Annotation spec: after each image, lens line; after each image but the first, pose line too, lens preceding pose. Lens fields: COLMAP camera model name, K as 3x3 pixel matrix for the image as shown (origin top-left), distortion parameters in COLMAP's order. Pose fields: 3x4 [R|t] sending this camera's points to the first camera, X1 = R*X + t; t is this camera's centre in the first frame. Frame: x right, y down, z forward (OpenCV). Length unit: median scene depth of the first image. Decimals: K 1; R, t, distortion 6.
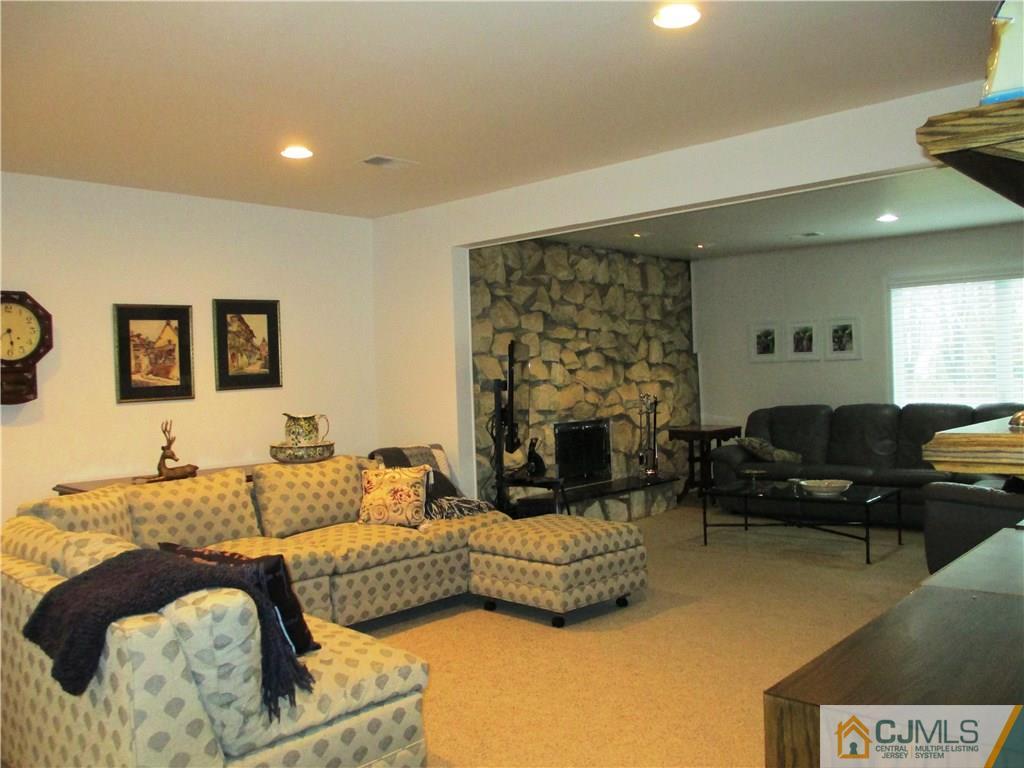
lens RADIAL K [[854.5, 0, 510.0], [0, 854.5, 383.2], [0, 0, 1]] dist [-0.072649, 0.030865]
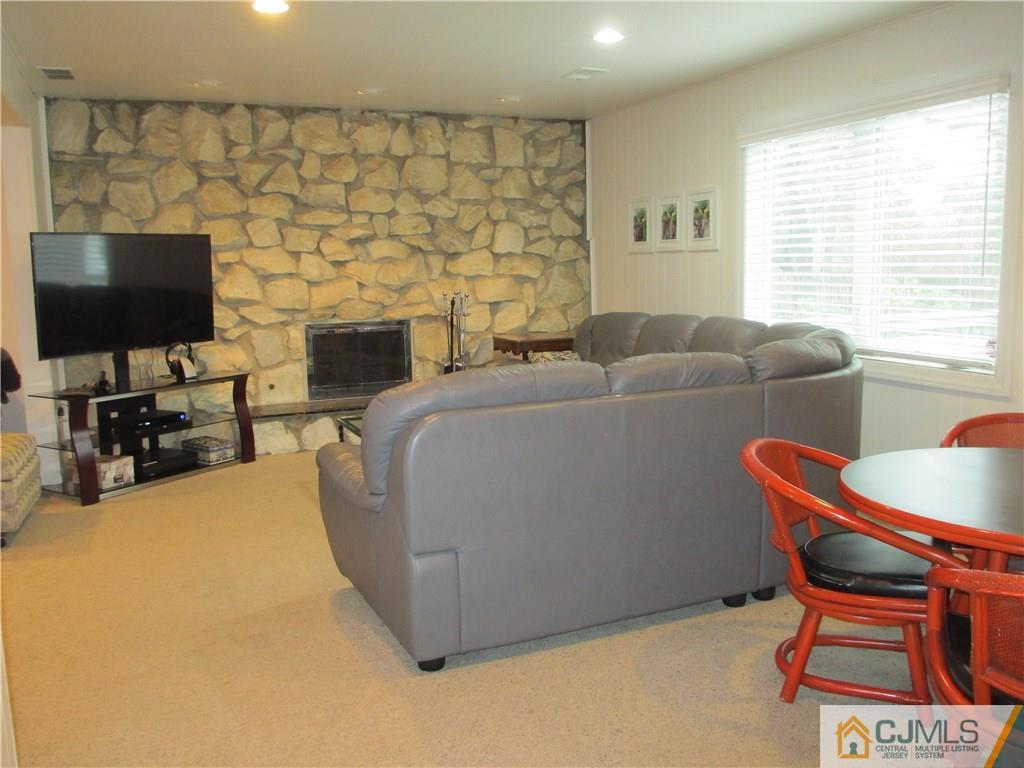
lens RADIAL K [[854.5, 0, 511.6], [0, 854.5, 382.2], [0, 0, 1]] dist [-0.072649, 0.030865]
pose [[0.909901, 0.068196, -0.409181, 0.553413], [-0.012567, 0.990473, 0.137131, -0.014222], [0.414634, -0.119633, 0.902090, 0.280121]]
